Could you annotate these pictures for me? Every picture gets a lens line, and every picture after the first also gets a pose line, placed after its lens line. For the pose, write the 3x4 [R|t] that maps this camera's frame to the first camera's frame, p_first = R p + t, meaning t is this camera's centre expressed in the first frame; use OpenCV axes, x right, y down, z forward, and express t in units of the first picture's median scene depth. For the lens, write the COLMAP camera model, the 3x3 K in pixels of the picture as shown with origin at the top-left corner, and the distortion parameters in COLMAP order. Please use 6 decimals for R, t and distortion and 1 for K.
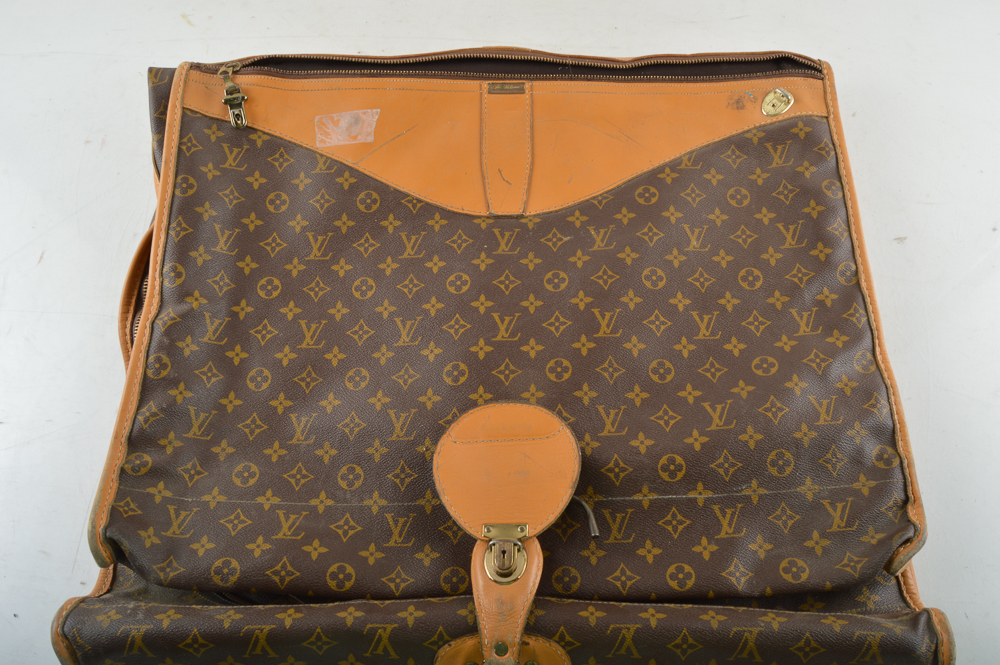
lens RADIAL K [[806.2, 0, 509.2], [0, 806.2, 336.3], [0, 0, 1]] dist [-0.067244, 0.004836]
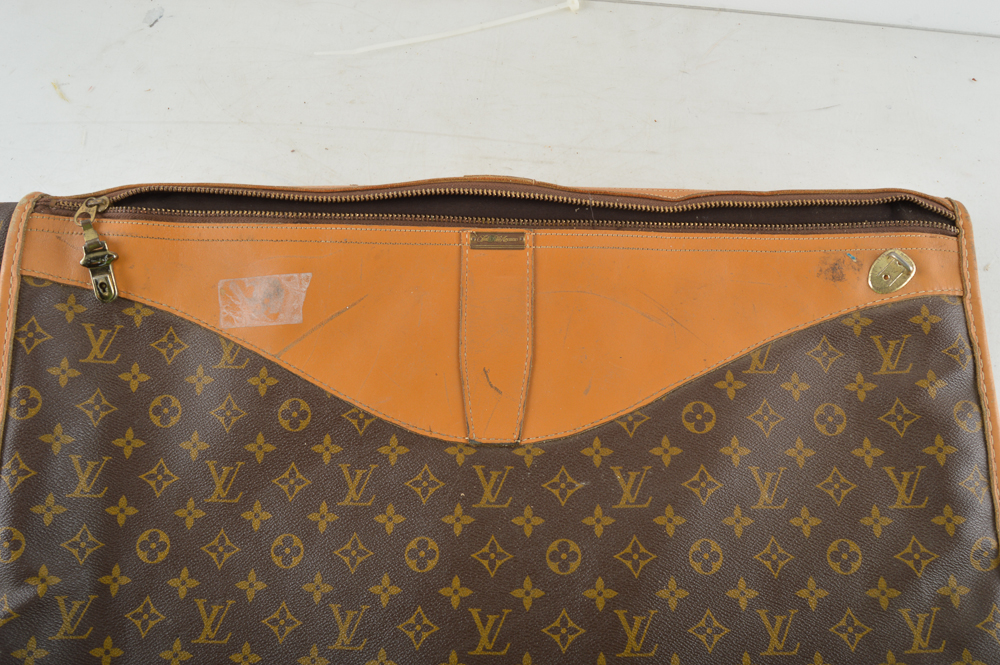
lens RADIAL K [[806.2, 0, 523.9], [0, 806.2, 307.6], [0, 0, 1]] dist [-0.067244, 0.004836]
pose [[0.999861, 0.014889, 0.007521, 0.015918], [-0.015479, 0.996198, 0.085734, -0.338724], [-0.006216, -0.085839, 0.996290, 0.336745]]
